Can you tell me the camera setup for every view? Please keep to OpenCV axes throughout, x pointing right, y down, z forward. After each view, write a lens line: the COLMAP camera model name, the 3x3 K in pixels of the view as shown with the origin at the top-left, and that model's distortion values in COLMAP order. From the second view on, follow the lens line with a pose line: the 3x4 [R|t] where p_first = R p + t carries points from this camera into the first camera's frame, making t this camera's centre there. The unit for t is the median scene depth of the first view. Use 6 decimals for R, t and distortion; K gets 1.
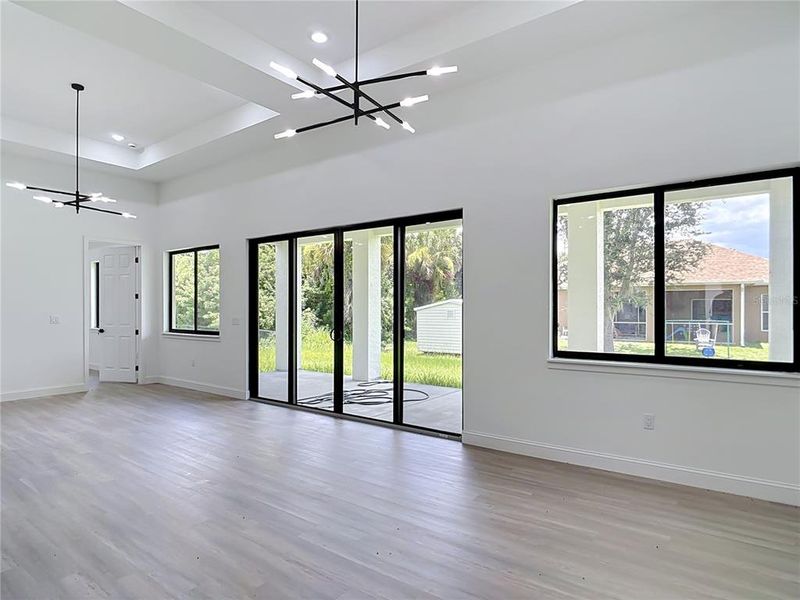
lens RADIAL K [[453.4, 0, 420.9], [0, 453.4, 308.8], [0, 0, 1]] dist [-0.016666, 0.000398]
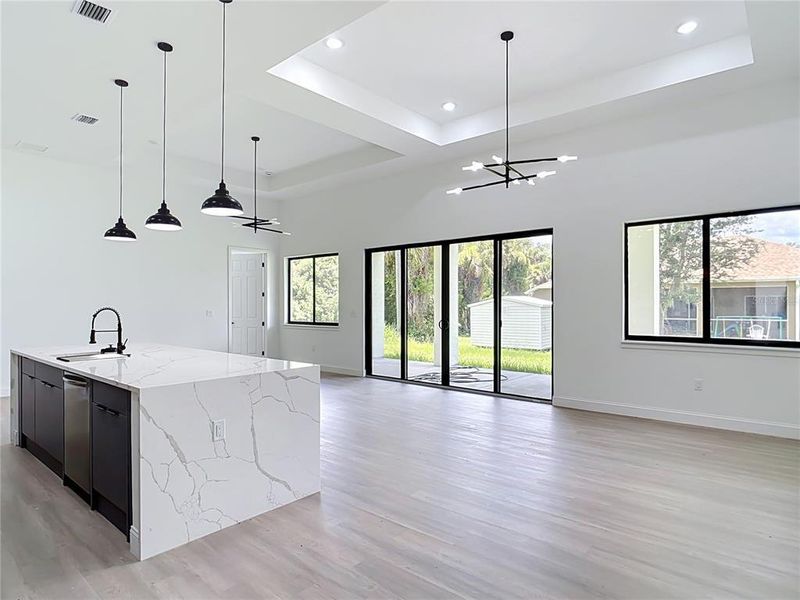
lens RADIAL K [[453.4, 0, 423.6], [0, 453.4, 305.4], [0, 0, 1]] dist [-0.016666, 0.000398]
pose [[0.996535, 0.000743, -0.083172, -0.104064], [-0.000801, 0.999999, -0.000663, 0.003292], [0.083172, 0.000728, 0.996535, -0.211102]]
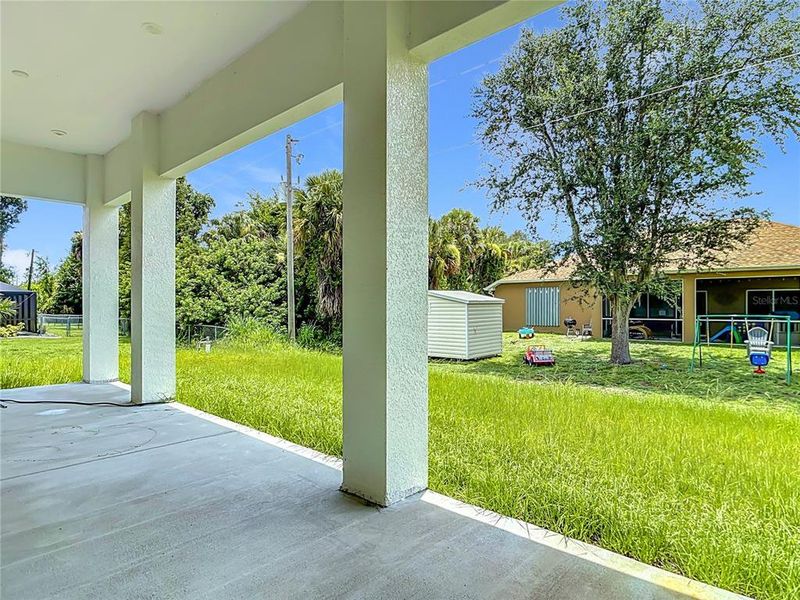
lens RADIAL K [[453.4, 0, 412.0], [0, 453.4, 295.8], [0, 0, 1]] dist [-0.016666, 0.000398]
pose [[0.992678, -0.002515, -0.120767, 0.238708], [-0.000151, 0.999757, -0.022060, 0.012743], [0.120793, 0.021917, 0.992436, 0.286240]]
